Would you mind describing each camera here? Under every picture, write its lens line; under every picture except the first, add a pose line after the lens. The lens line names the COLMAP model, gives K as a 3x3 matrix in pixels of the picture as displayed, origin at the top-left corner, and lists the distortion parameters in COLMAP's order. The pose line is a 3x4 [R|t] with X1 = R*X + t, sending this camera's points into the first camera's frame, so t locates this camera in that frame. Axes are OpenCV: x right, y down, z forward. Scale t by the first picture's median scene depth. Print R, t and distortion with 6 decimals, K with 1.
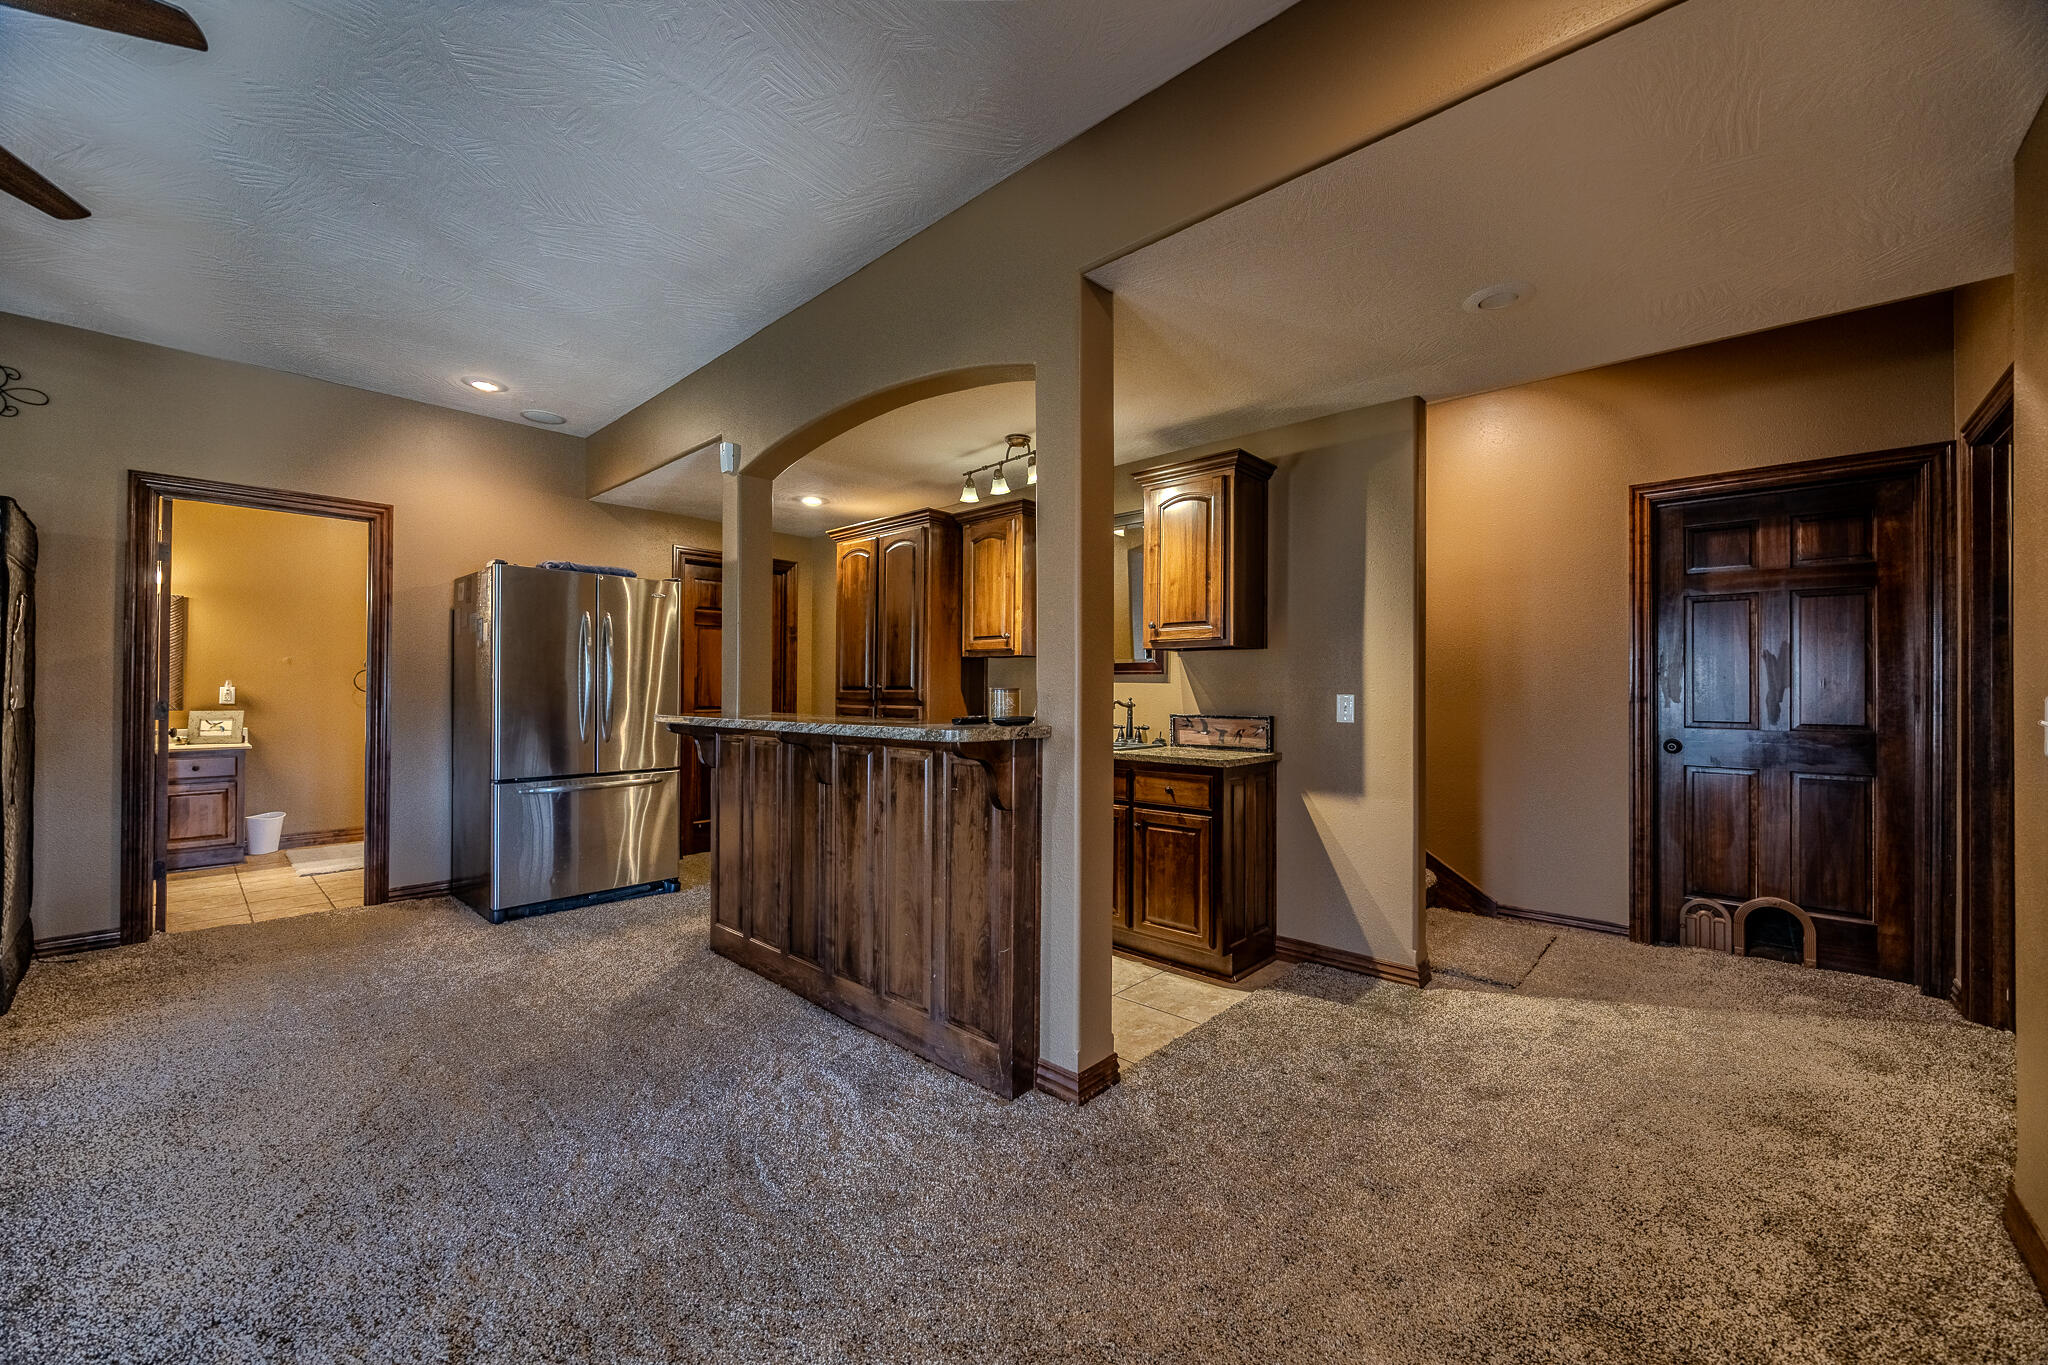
lens RADIAL K [[793.4, 0, 1063.1], [0, 793.4, 684.1], [0, 0, 1]] dist [-0.000602, 0.000021]
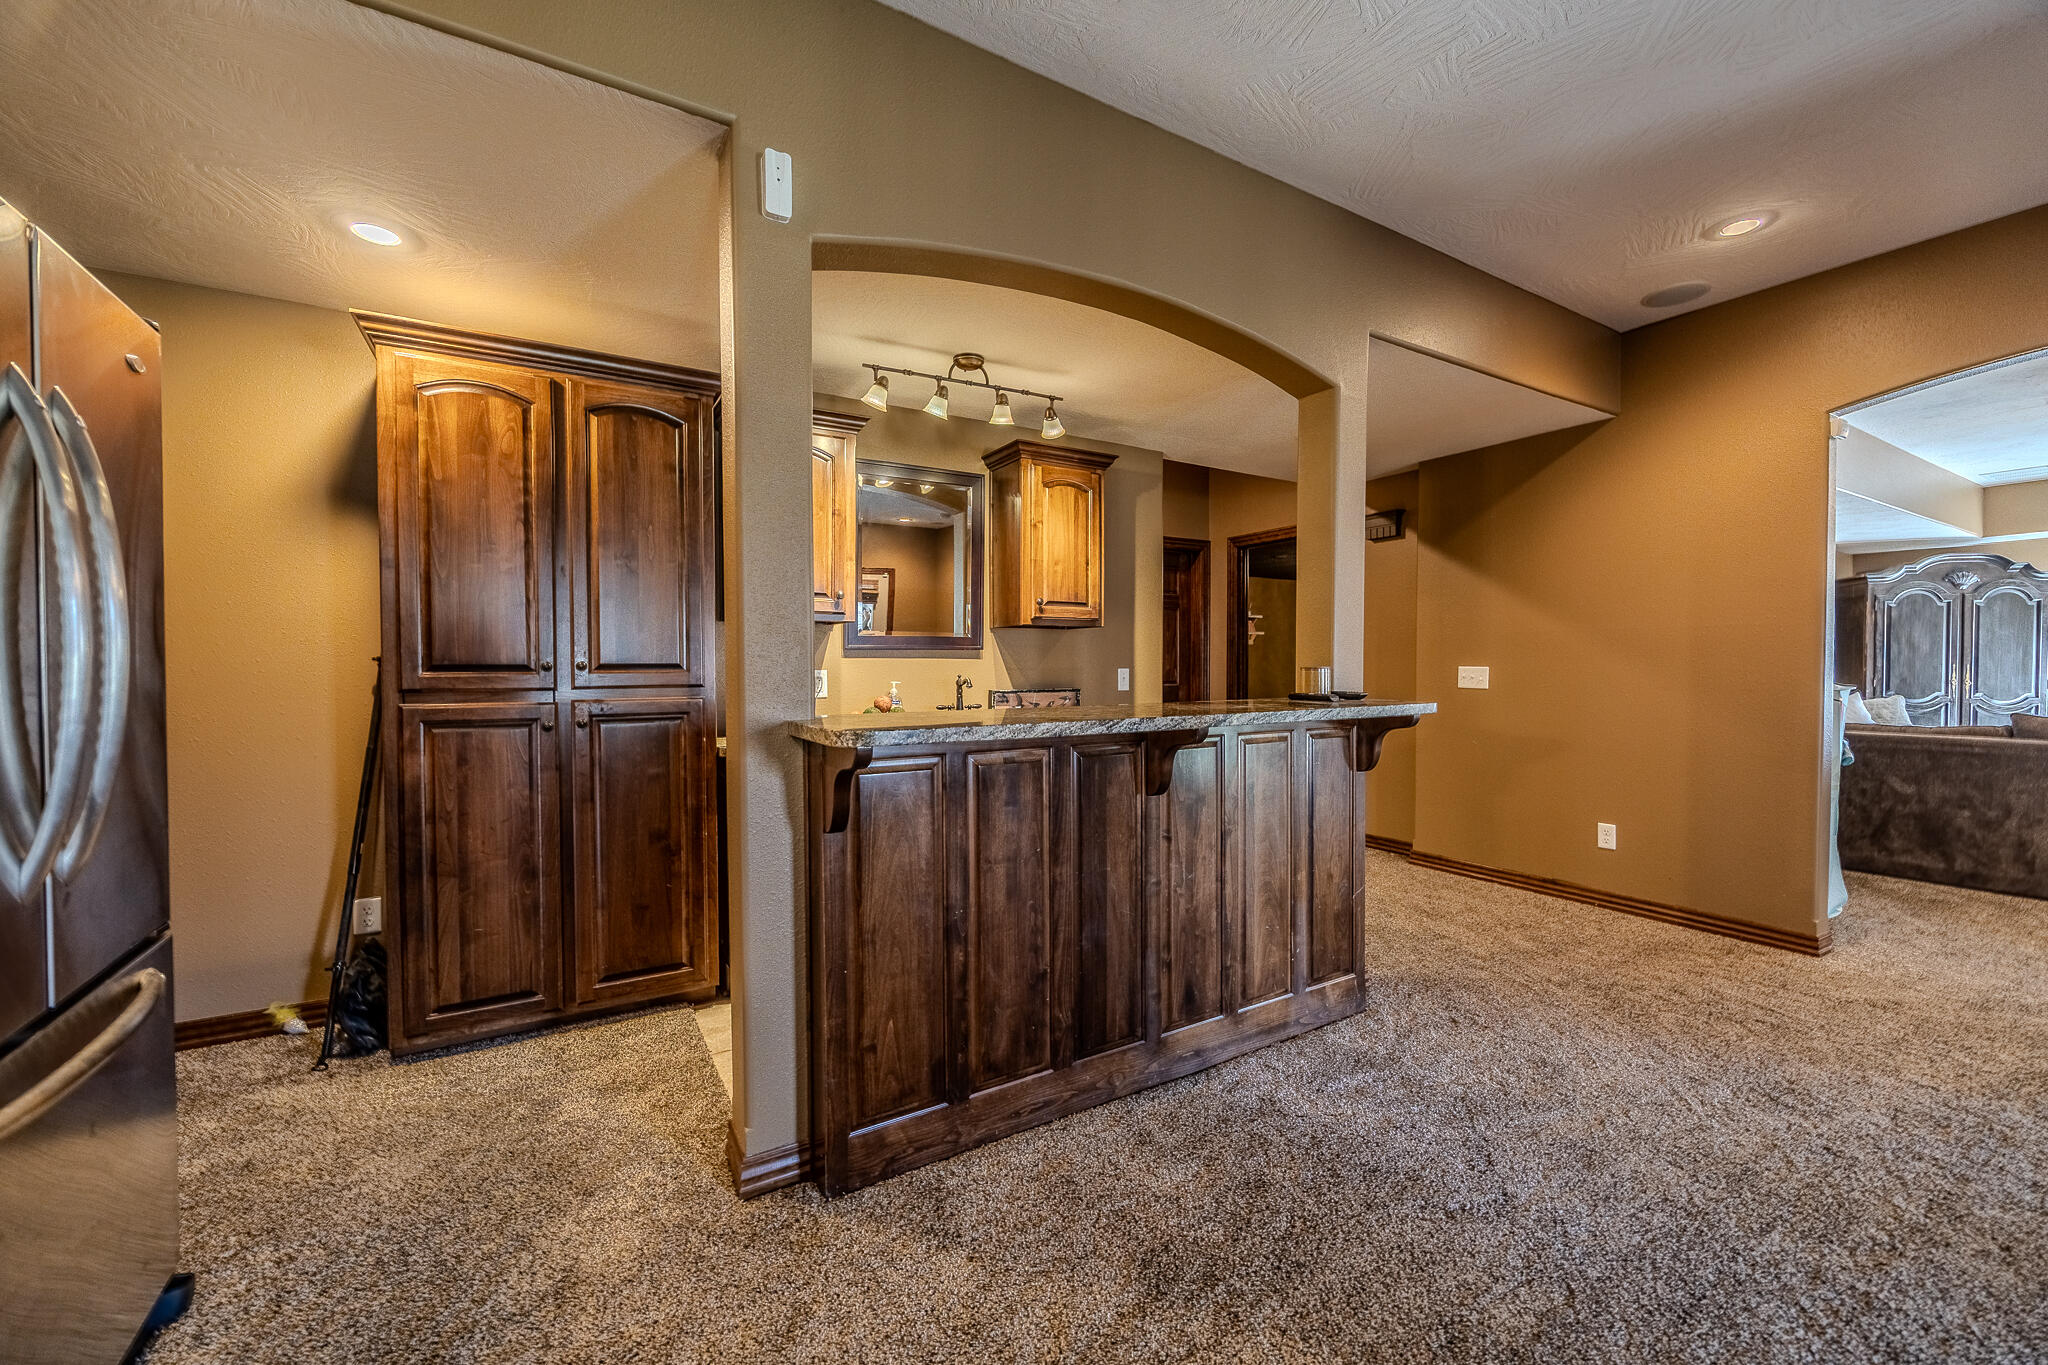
lens RADIAL K [[781.5, 0, 1026.1], [0, 781.5, 681.3], [0, 0, 1]] dist [-0.002288, 0.000106]
pose [[0.300136, -0.026605, 0.953525, -0.838530], [-0.005317, 0.999549, 0.029562, -0.002882], [-0.953882, -0.013943, 0.299859, 0.719224]]
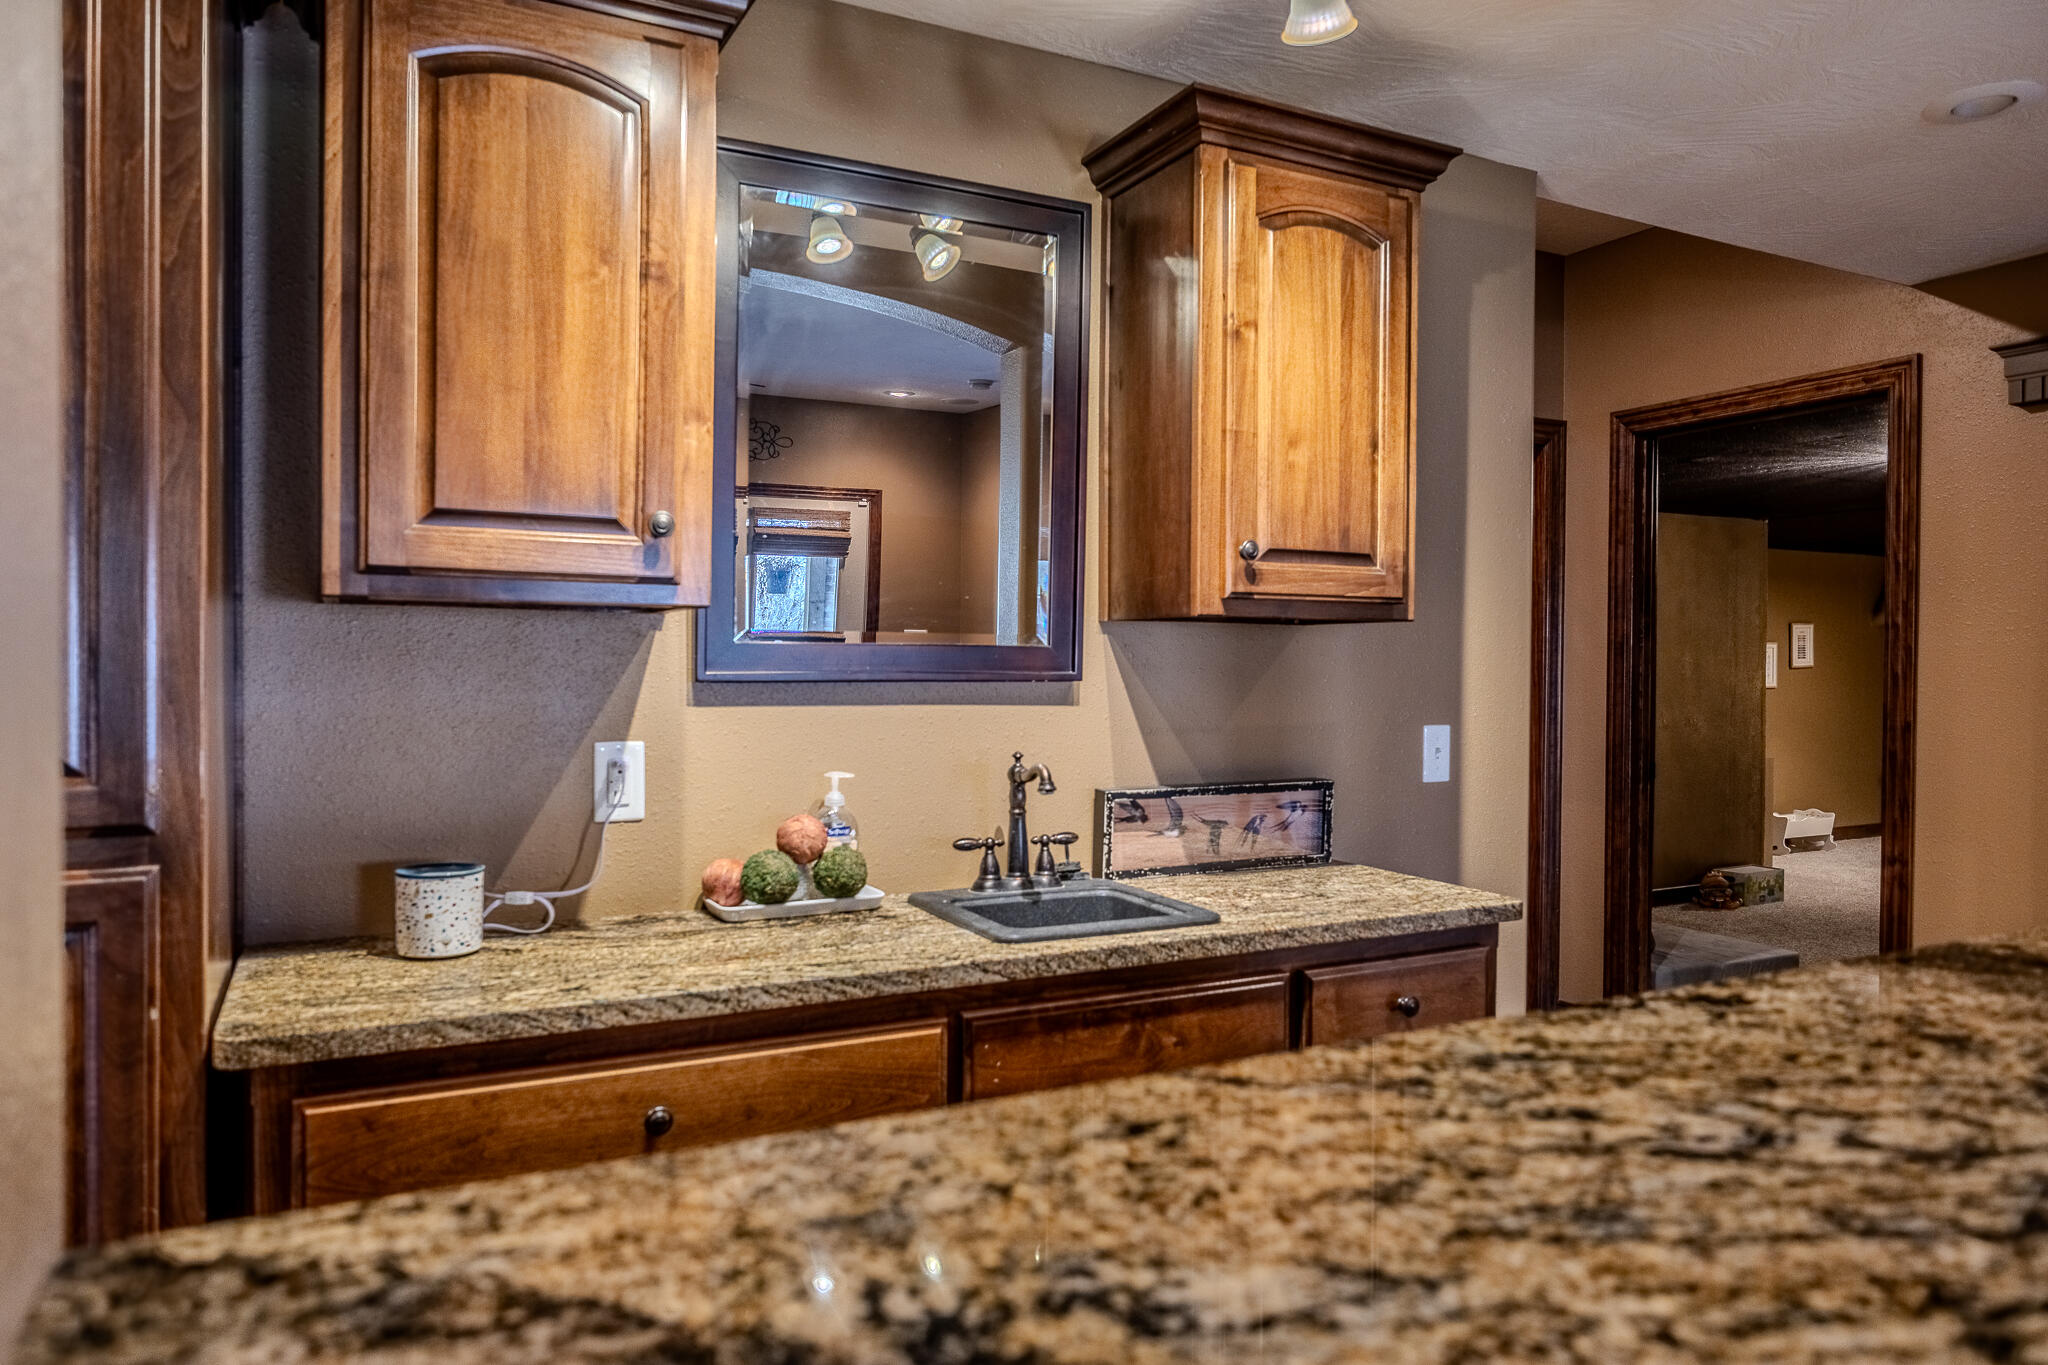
lens RADIAL K [[1318.4, 0, 1024.0], [0, 1318.4, 682.5], [0, 0, 1]] dist [-0.002707, 0.000437]
pose [[0.363613, -0.016365, 0.931406, -0.473177], [-0.014947, 0.999614, 0.023399, -0.027679], [-0.931430, -0.022430, 0.363228, 0.878707]]
